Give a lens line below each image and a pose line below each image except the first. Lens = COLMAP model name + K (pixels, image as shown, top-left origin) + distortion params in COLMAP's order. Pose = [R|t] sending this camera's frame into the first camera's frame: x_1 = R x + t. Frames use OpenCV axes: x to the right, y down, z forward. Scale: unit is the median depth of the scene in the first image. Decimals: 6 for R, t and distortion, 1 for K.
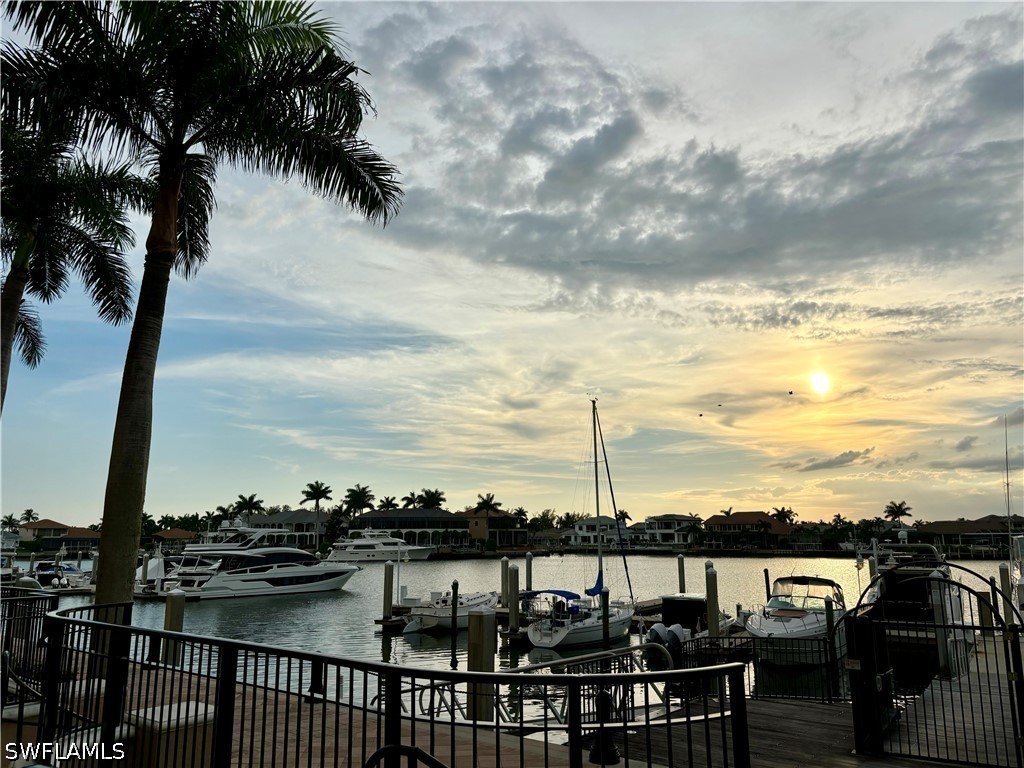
lens RADIAL K [[792.9, 0, 510.3], [0, 792.9, 407.5], [0, 0, 1]] dist [0.029578, -0.001303]
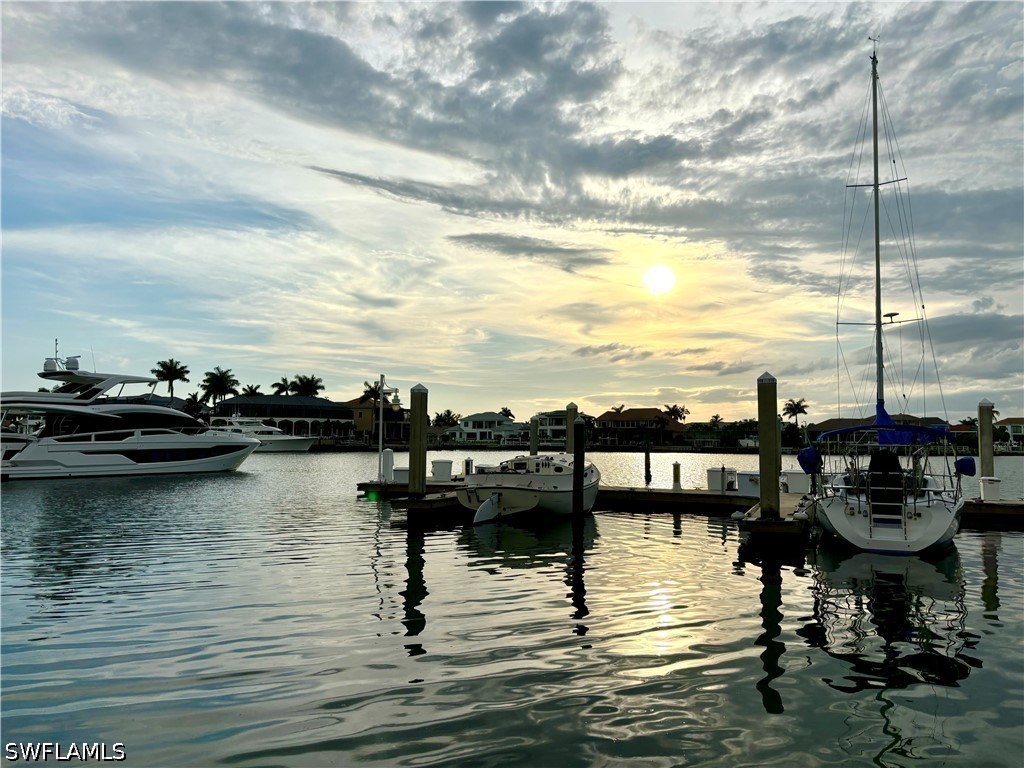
lens RADIAL K [[792.9, 0, 510.3], [0, 792.9, 407.5], [0, 0, 1]] dist [0.029578, -0.001303]
pose [[0.983438, 0.018184, 0.180328, -0.036714], [-0.039359, 0.992638, 0.114548, 0.029718], [-0.176917, -0.119749, 0.976914, 0.100908]]
